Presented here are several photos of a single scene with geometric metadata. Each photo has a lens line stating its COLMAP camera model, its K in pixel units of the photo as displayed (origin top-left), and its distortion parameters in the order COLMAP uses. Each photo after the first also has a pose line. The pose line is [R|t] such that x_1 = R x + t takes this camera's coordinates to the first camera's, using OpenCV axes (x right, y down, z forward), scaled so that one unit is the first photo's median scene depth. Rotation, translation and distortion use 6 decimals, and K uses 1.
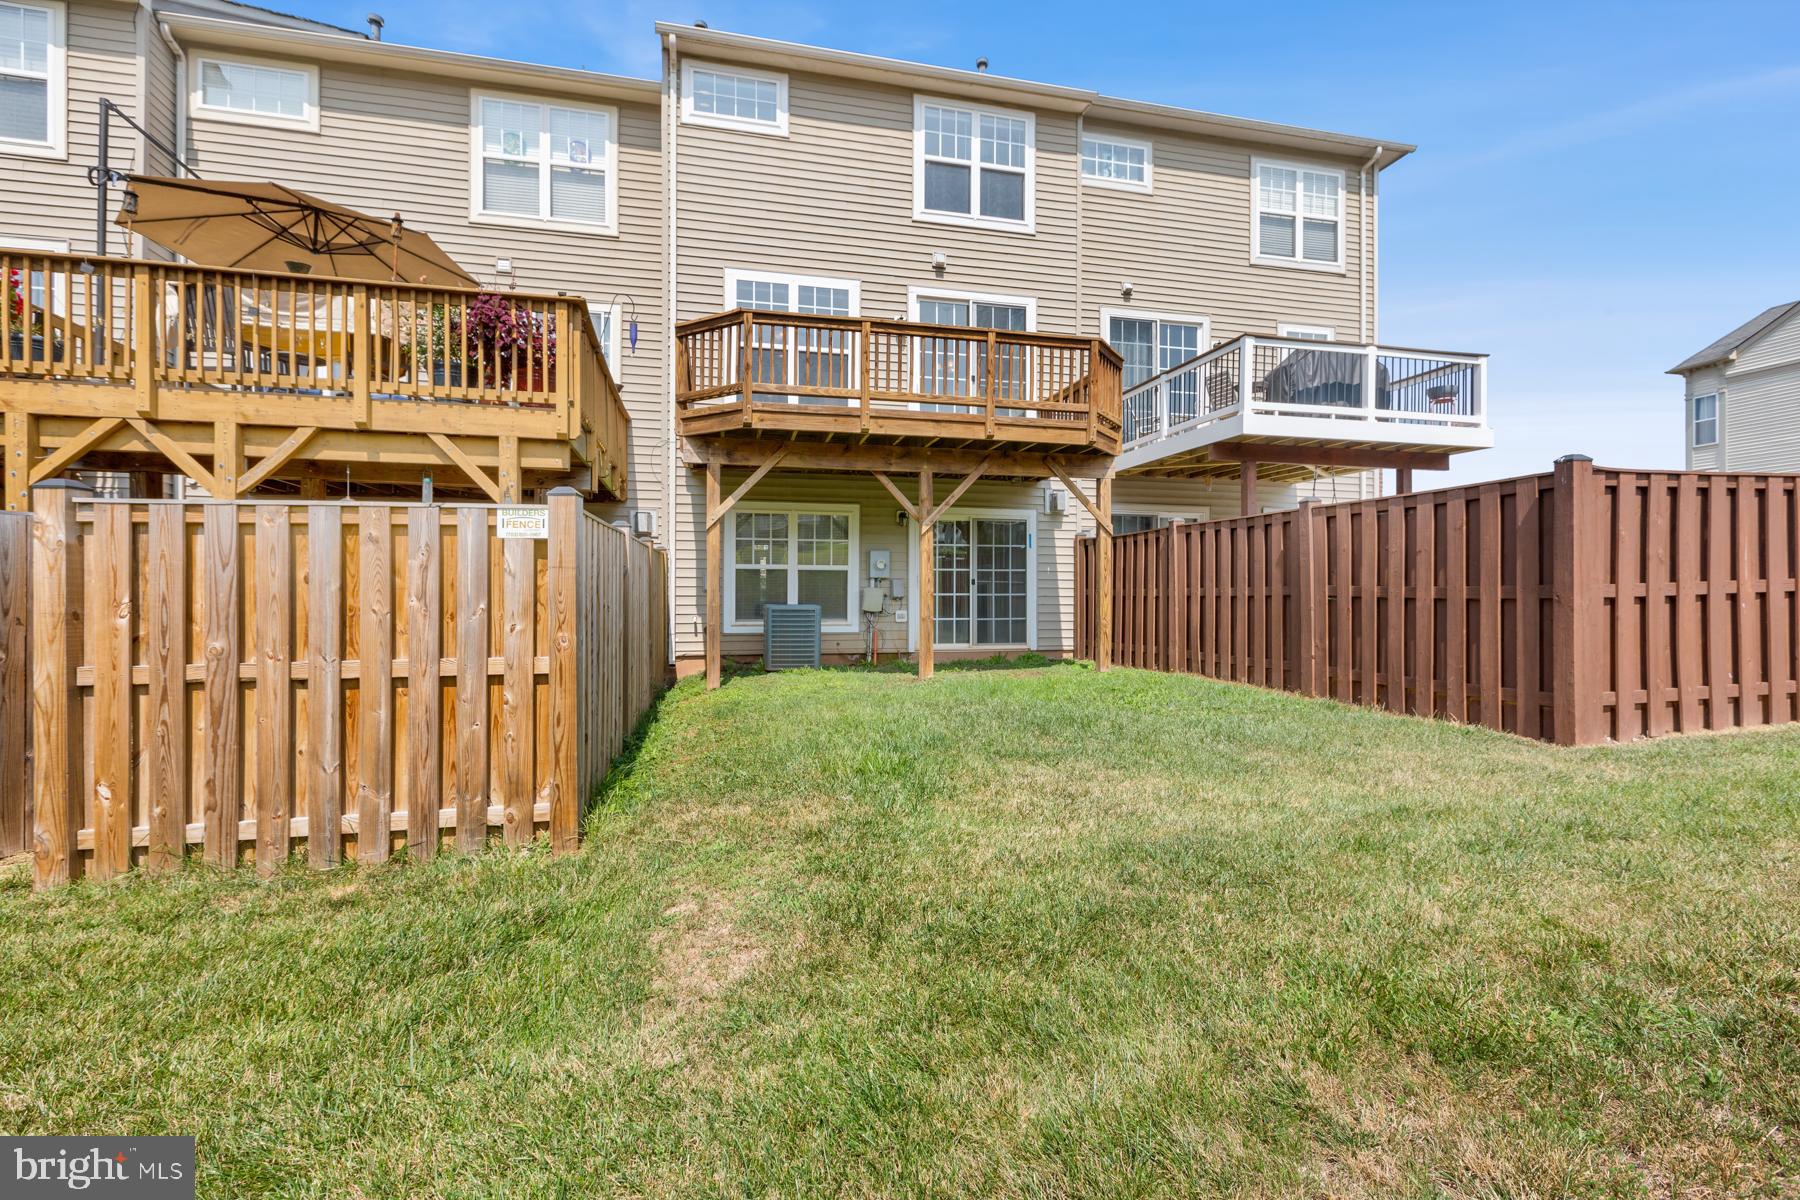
lens RADIAL K [[840.7, 0, 891.0], [0, 840.7, 598.6], [0, 0, 1]] dist [0.002732, -0.001443]
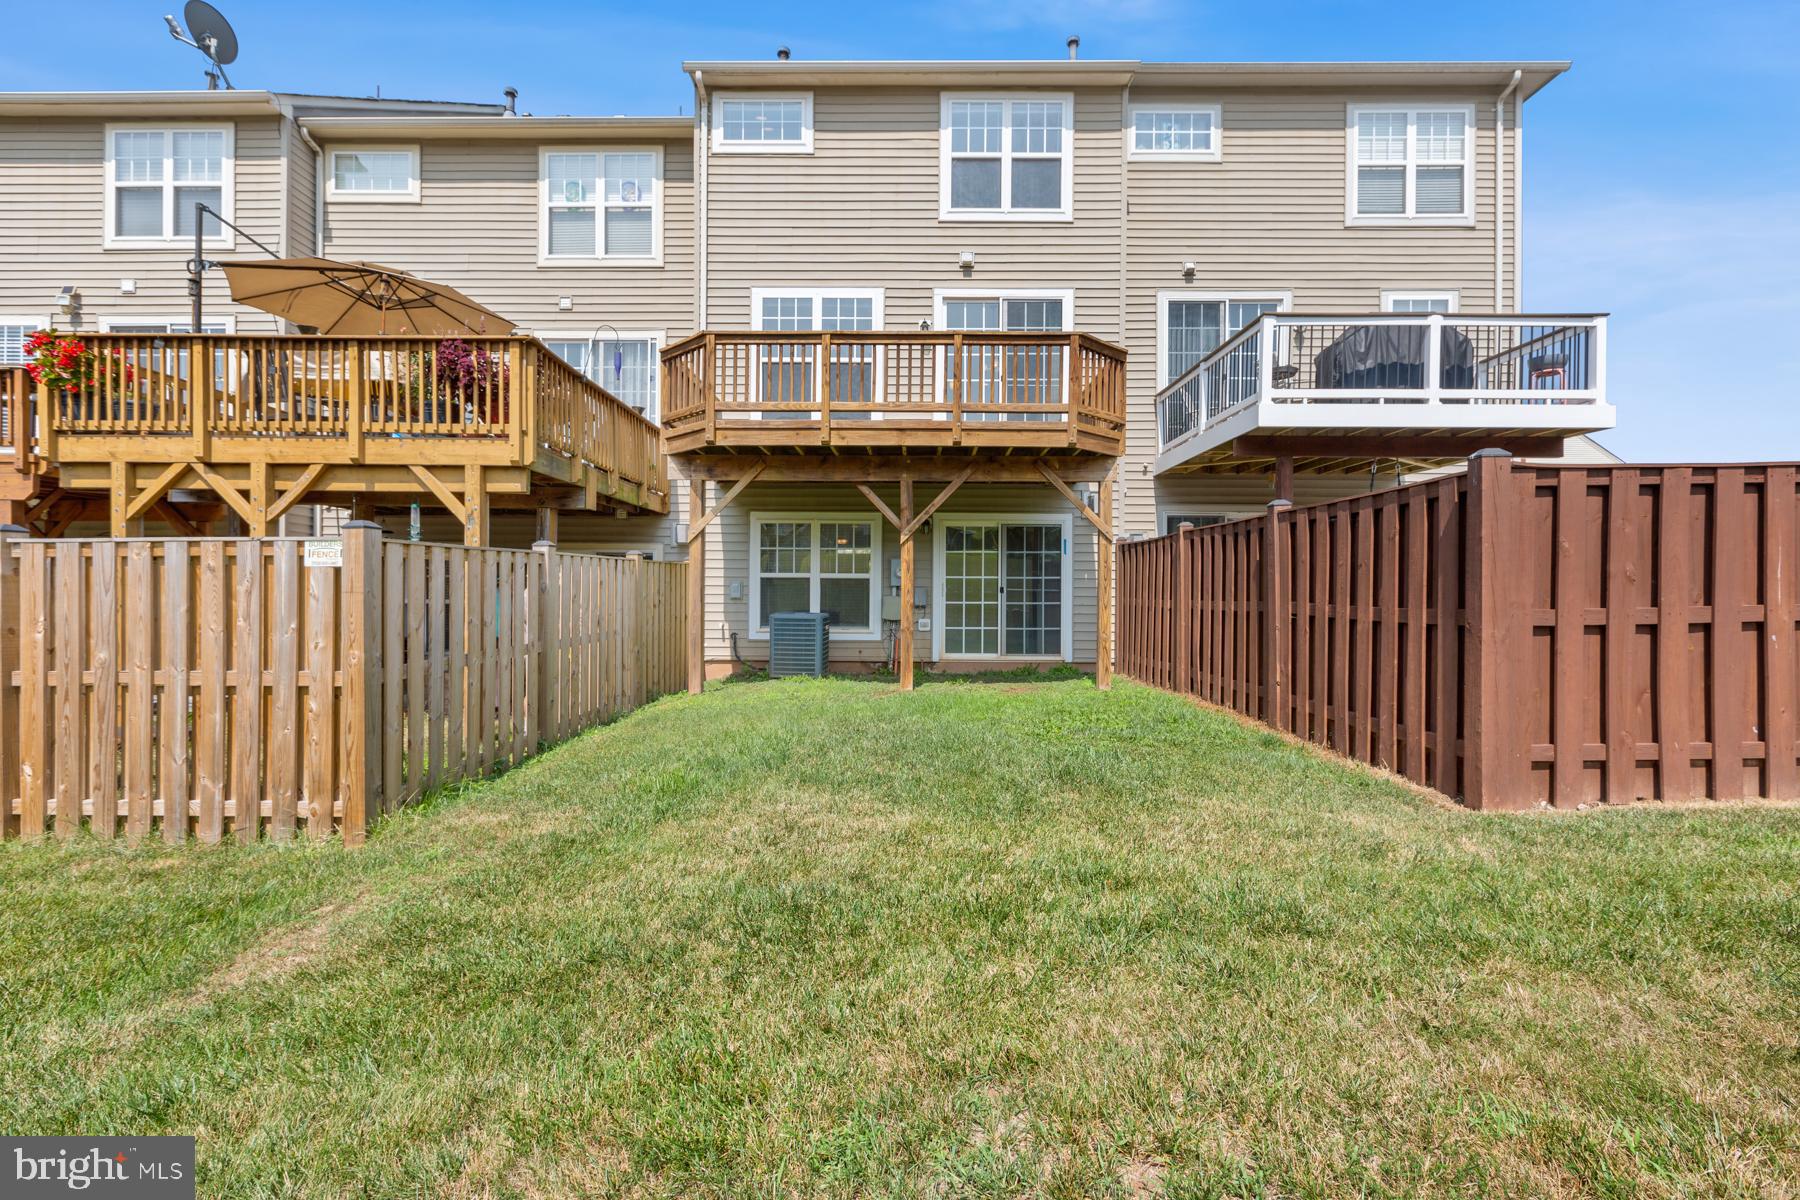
lens RADIAL K [[840.7, 0, 892.5], [0, 840.7, 599.6], [0, 0, 1]] dist [0.002732, -0.001443]
pose [[0.967753, 0.005483, -0.251842, 0.260531], [-0.004241, 0.999976, 0.005475, -0.016122], [0.251866, -0.004231, 0.967753, 0.041394]]
